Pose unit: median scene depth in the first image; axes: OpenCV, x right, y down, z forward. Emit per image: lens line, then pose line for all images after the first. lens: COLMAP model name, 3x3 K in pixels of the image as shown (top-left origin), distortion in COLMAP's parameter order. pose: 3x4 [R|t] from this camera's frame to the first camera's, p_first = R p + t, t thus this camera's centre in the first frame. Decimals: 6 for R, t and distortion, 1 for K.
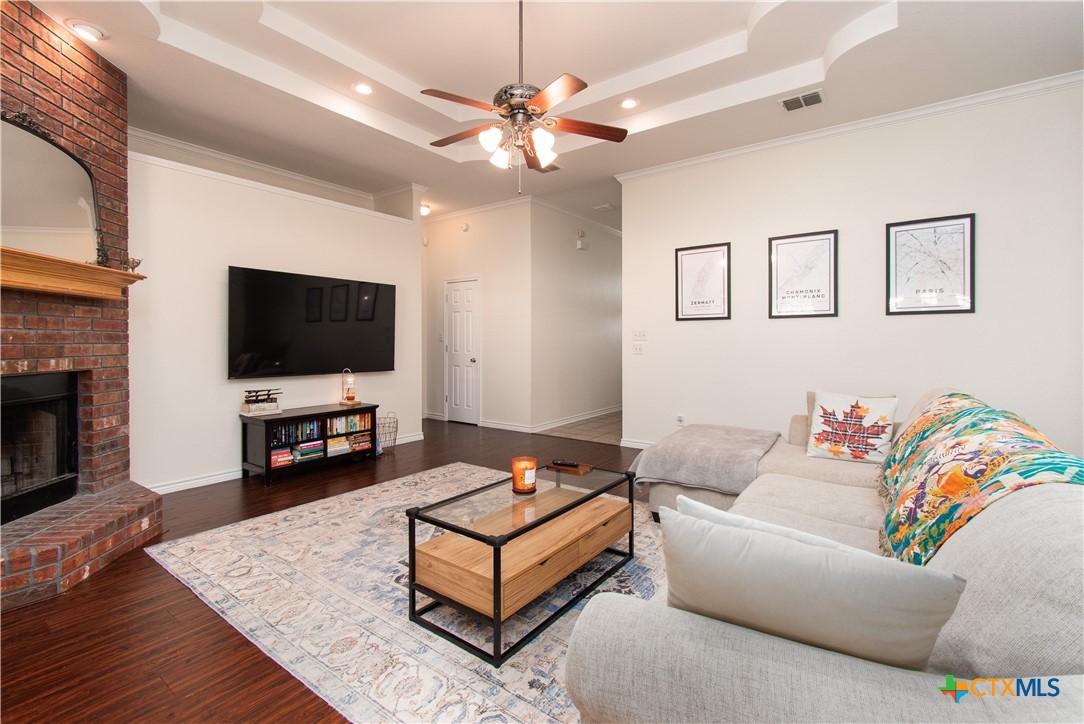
lens RADIAL K [[483.2, 0, 533.2], [0, 483.2, 341.1], [0, 0, 1]] dist [0.004676, 0.000170]
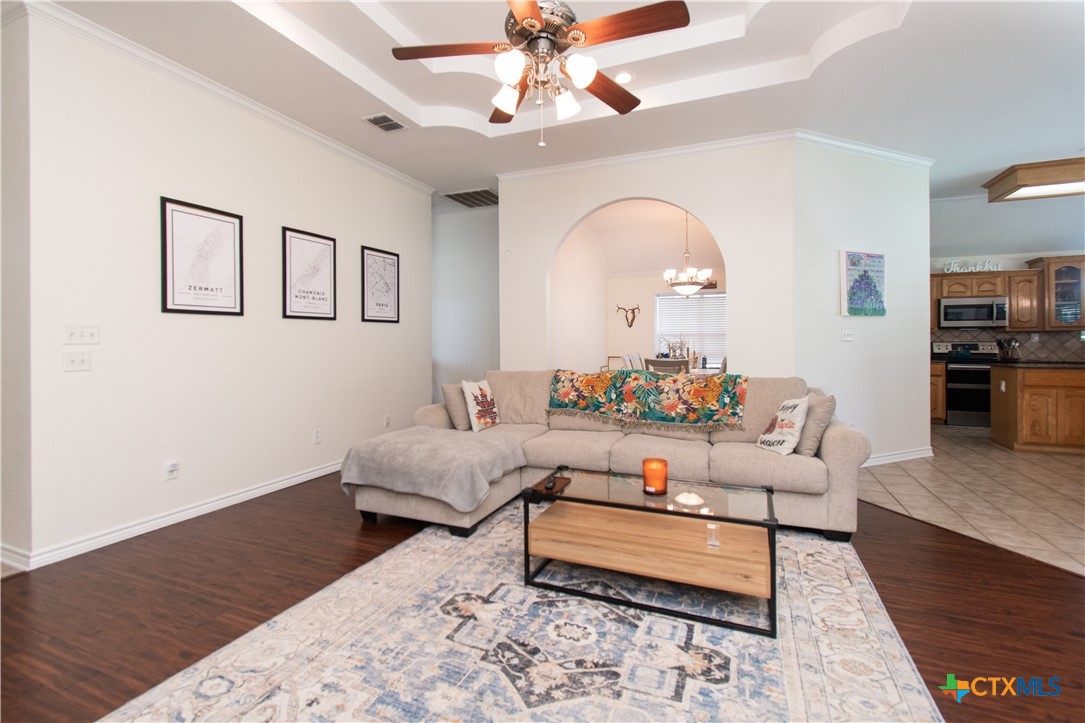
lens RADIAL K [[486.7, 0, 539.1], [0, 486.7, 341.2], [0, 0, 1]] dist [0.005500, -0.000623]
pose [[-0.247480, -0.003814, 0.968886, -0.632145], [0.002854, 0.999985, 0.004665, -0.009481], [-0.968889, 0.003920, -0.247465, 0.998382]]
